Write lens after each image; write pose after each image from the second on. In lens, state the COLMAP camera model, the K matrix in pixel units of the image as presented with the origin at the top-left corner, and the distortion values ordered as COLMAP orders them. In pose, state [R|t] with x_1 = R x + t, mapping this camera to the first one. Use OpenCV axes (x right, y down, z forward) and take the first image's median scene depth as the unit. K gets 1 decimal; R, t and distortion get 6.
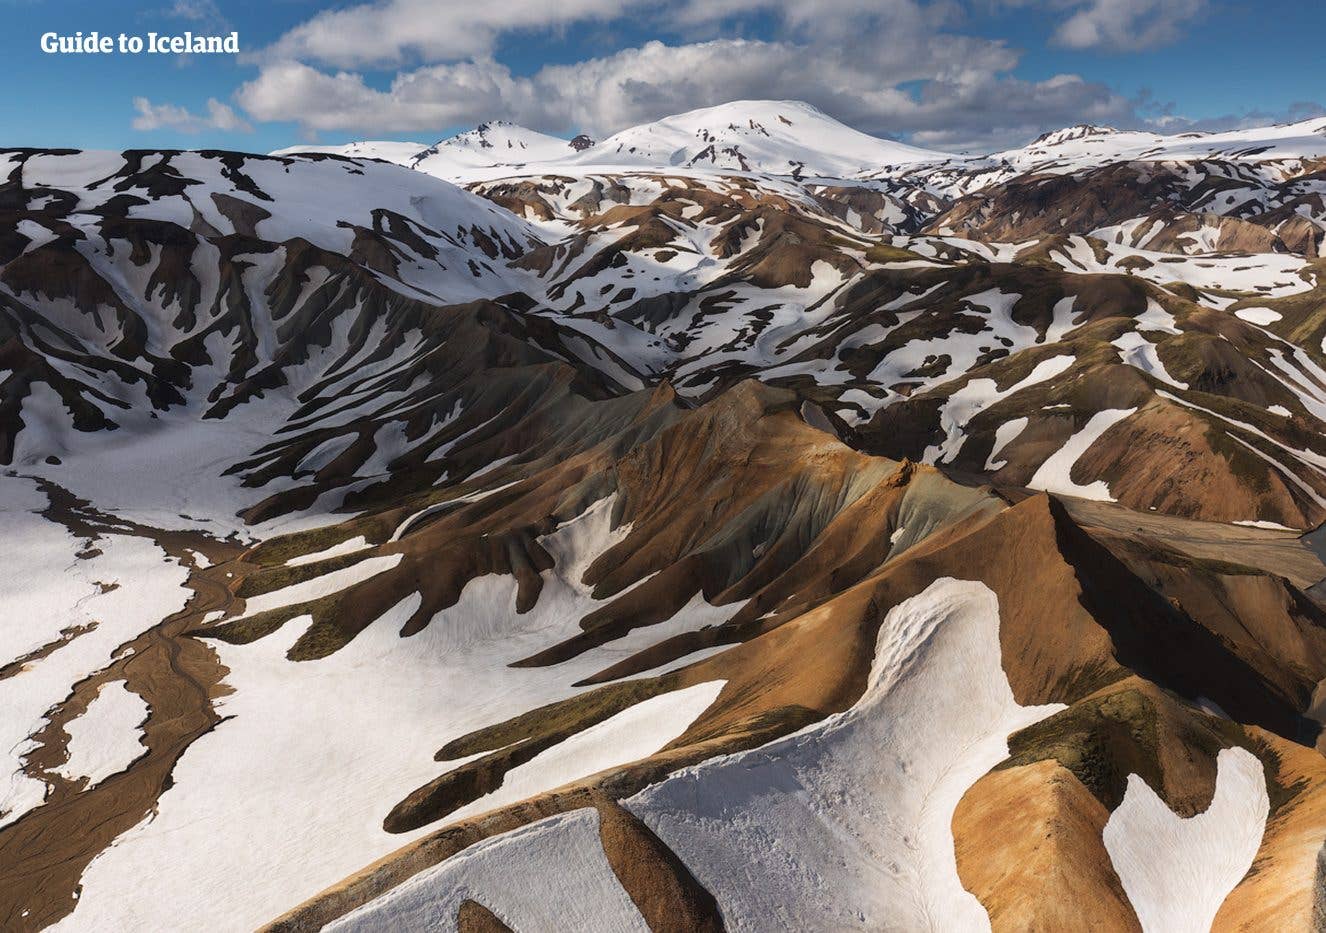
lens RADIAL K [[1302.3, 0, 663.0], [0, 1302.3, 466.5], [0, 0, 1]] dist [0.008710, -0.017714]
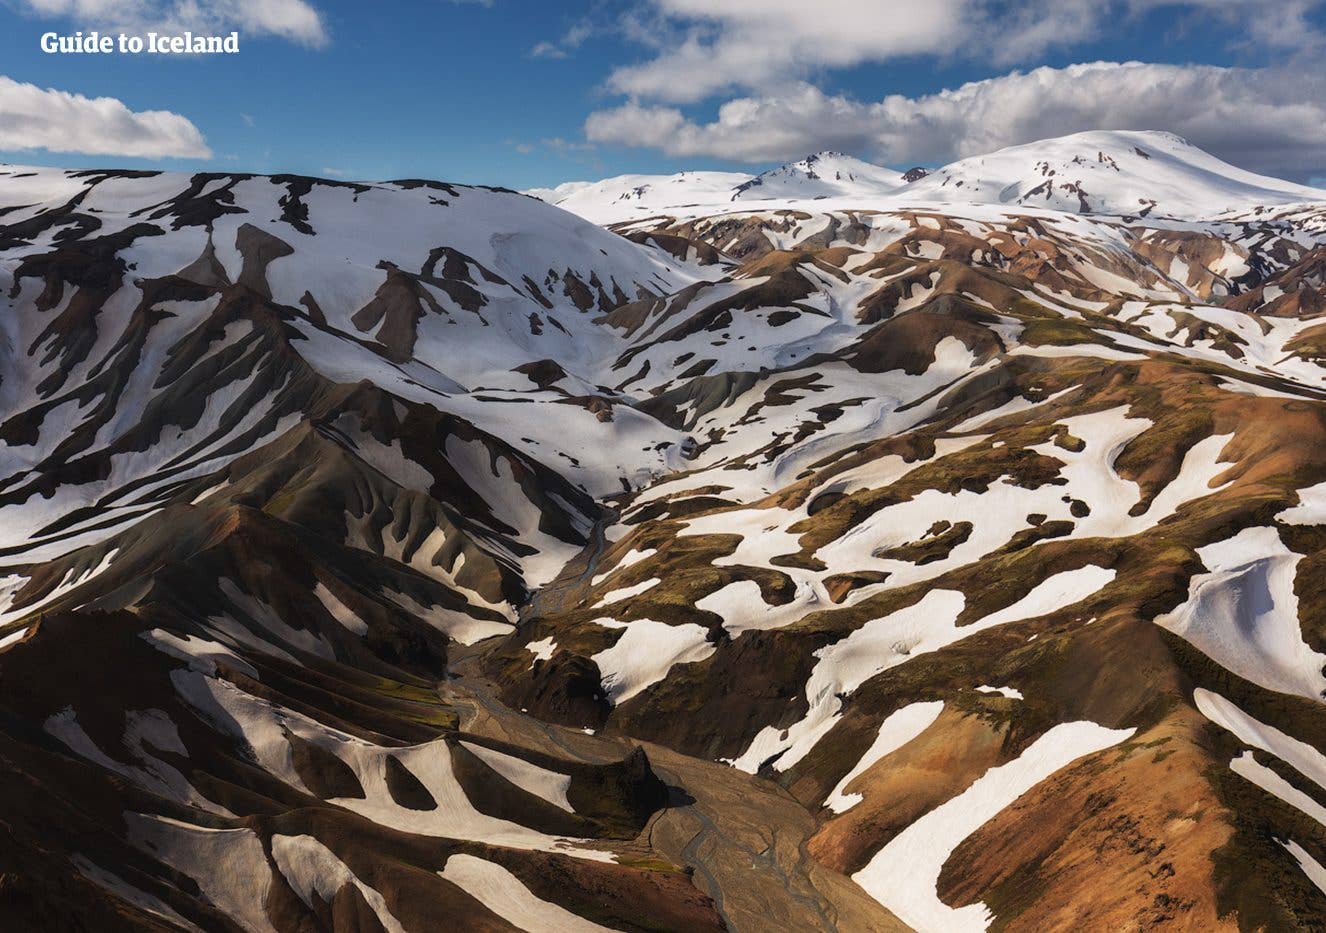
lens RADIAL K [[1302.3, 0, 663.0], [0, 1302.3, 466.5], [0, 0, 1]] dist [0.008710, -0.017714]
pose [[0.957111, 0.076157, -0.279533, 0.172784], [-0.082694, 0.996507, -0.011652, -0.064423], [0.277669, 0.034268, 0.960065, 0.262458]]
